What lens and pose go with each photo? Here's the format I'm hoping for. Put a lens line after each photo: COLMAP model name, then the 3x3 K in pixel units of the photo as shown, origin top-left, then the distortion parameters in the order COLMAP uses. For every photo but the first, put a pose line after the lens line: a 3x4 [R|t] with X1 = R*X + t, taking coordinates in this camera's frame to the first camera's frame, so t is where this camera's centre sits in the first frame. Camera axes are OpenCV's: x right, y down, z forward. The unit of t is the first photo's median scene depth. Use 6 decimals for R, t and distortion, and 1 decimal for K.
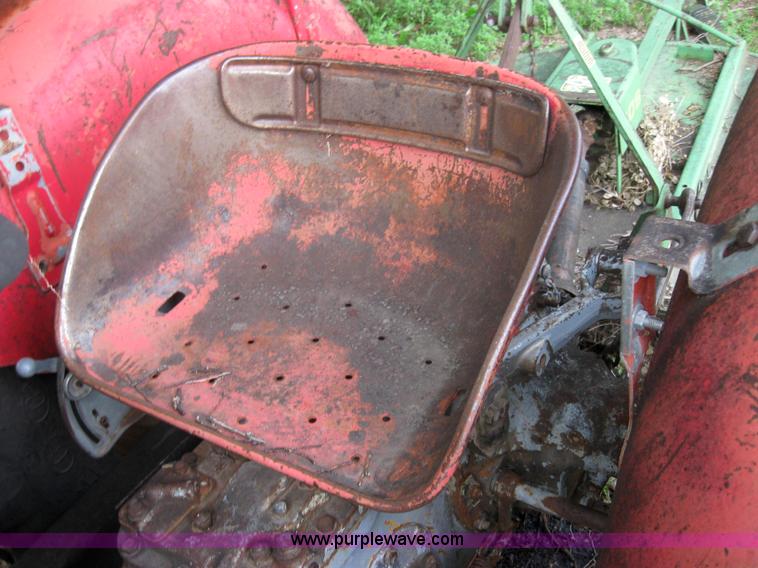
lens RADIAL K [[794.2, 0, 376.9], [0, 794.2, 303.5], [0, 0, 1]] dist [-0.122319, 0.000000]
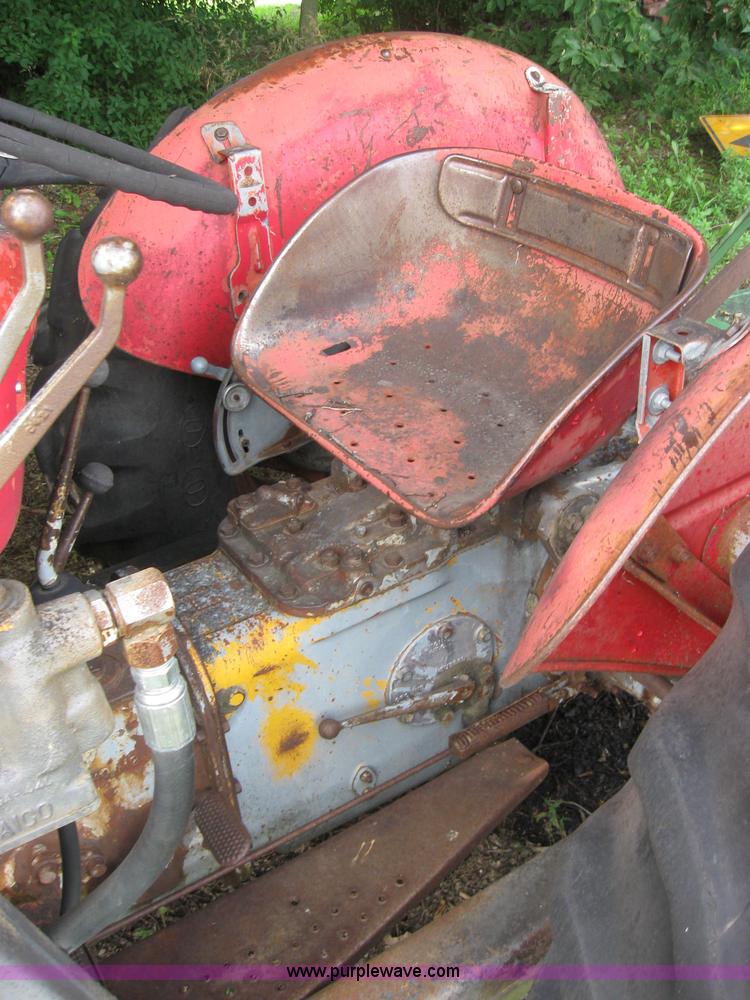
lens RADIAL K [[1108.9, 0, 379.2], [0, 1108.9, 495.1], [0, 0, 1]] dist [-0.127864, 0.000000]
pose [[0.913798, 0.305723, -0.267408, 0.276858], [-0.325215, 0.945139, -0.030778, 0.224988], [0.243328, 0.115090, 0.963092, -0.468588]]
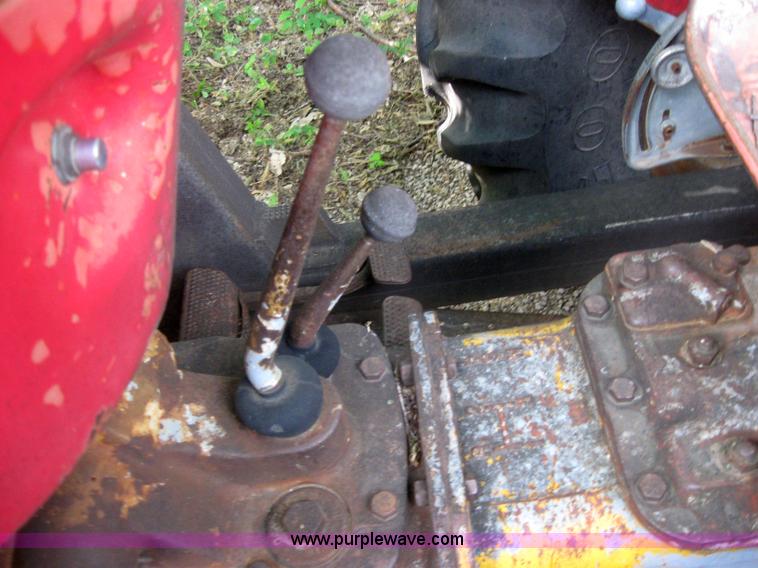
lens RADIAL K [[746.5, 0, 385.7], [0, 746.5, 288.3], [0, 0, 1]] dist [-0.121349, 0.000000]
pose [[0.632990, 0.656427, -0.410398, -0.160093], [-0.454918, 0.744333, 0.488895, 0.054669], [0.626396, -0.122768, 0.769776, 0.335507]]
